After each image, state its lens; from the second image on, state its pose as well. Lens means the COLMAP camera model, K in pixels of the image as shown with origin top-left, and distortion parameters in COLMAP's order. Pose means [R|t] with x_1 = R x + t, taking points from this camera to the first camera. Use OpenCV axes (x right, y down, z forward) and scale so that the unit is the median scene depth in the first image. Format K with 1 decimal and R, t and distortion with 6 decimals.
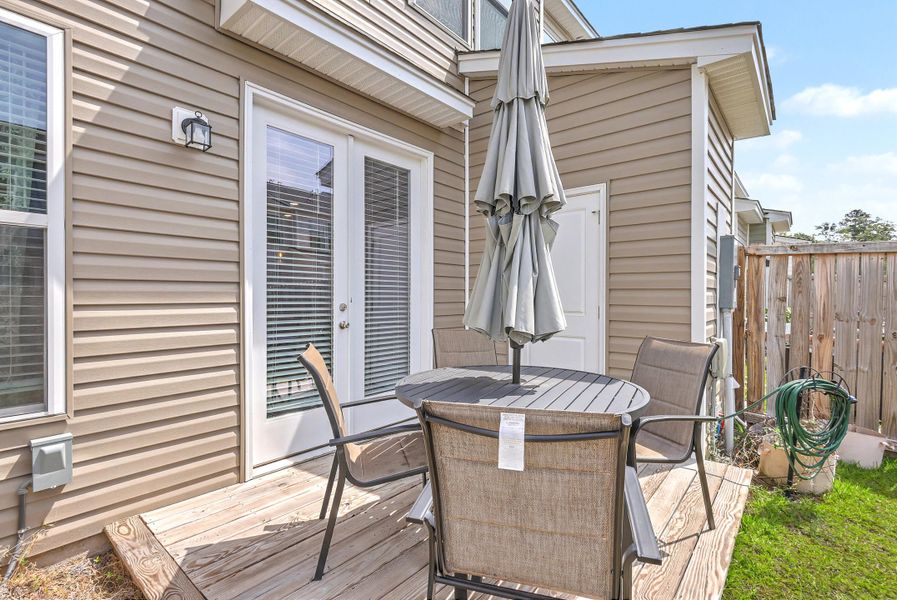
lens RADIAL K [[417.7, 0, 448.4], [0, 417.7, 297.6], [0, 0, 1]] dist [0.000654, 0.000327]
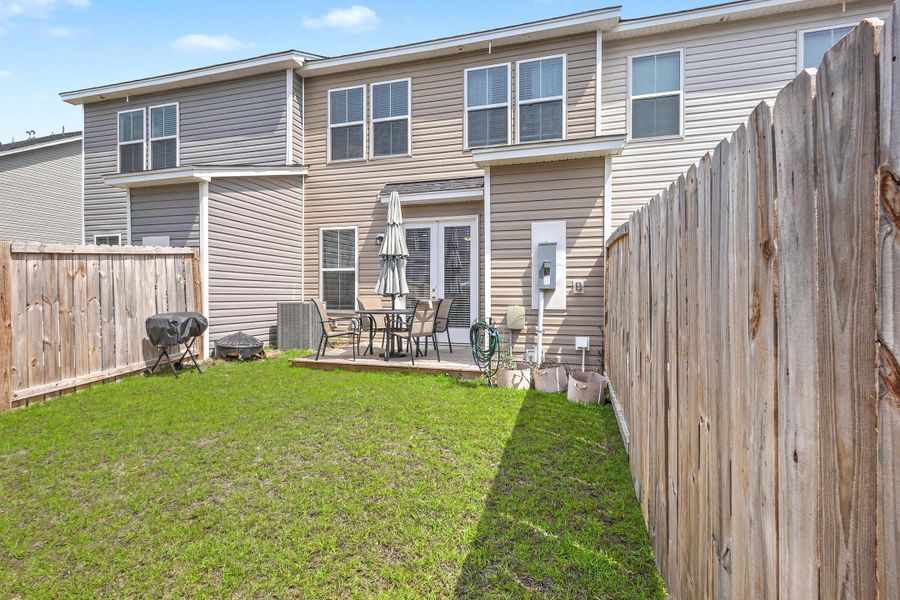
lens RADIAL K [[423.8, 0, 448.2], [0, 423.8, 296.6], [0, 0, 1]] dist [0.001543, 0.000154]
pose [[0.403094, 0.003342, -0.915152, 3.024888], [-0.008478, 0.999964, -0.000082, 0.087244], [0.915119, 0.007792, 0.403108, 0.066009]]
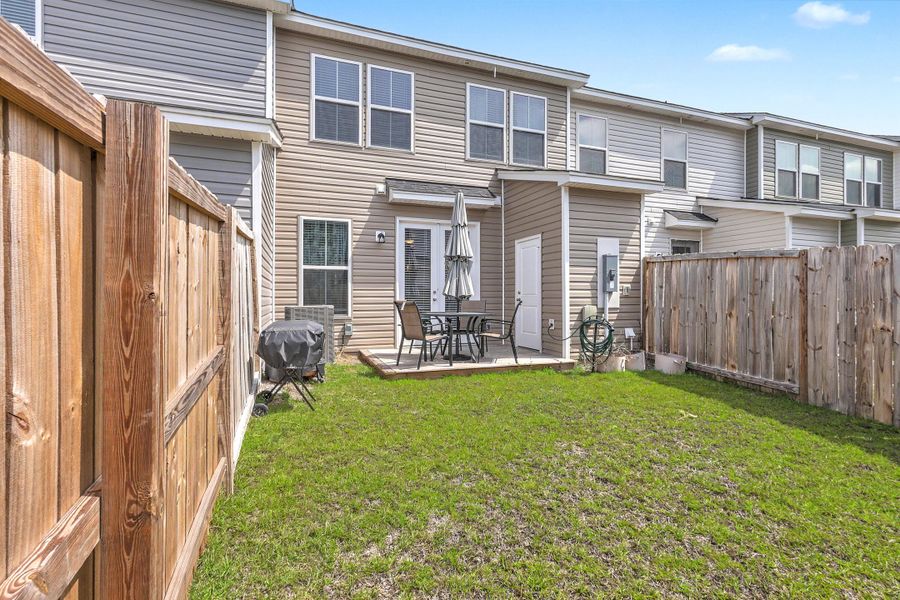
lens RADIAL K [[419.1, 0, 449.9], [0, 419.1, 297.6], [0, 0, 1]] dist [0.000654, 0.000327]
pose [[0.866705, -0.003200, -0.498811, 1.549113], [-0.001079, 0.999965, -0.008289, 0.108120], [0.498820, 0.007722, 0.866671, -1.634130]]
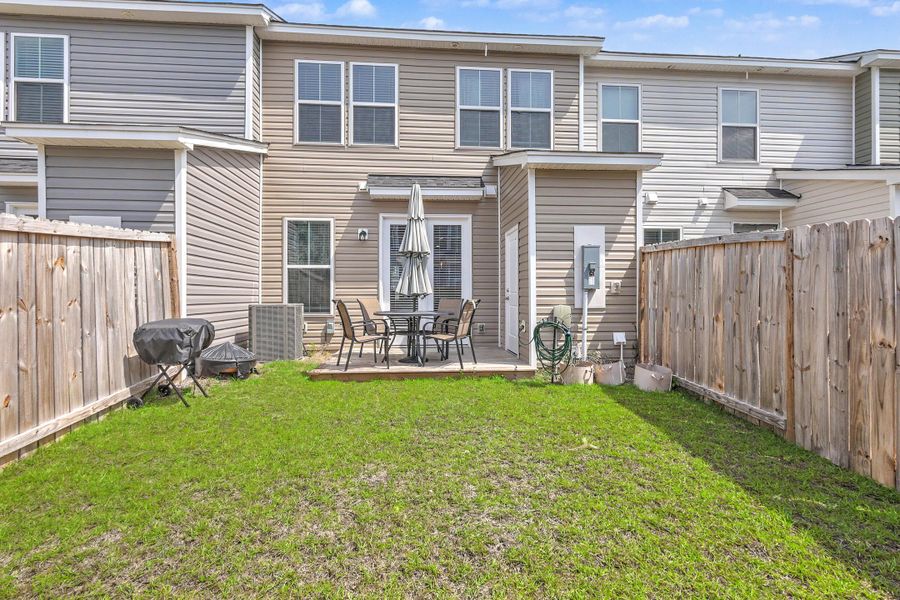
lens RADIAL K [[422.7, 0, 450.1], [0, 422.7, 294.3], [0, 0, 1]] dist [0.001175, 0.000660]
pose [[0.703509, -0.004873, -0.710669, 2.270633], [-0.002763, 0.999950, -0.009591, 0.098310], [0.710681, 0.008711, 0.703461, -0.860948]]
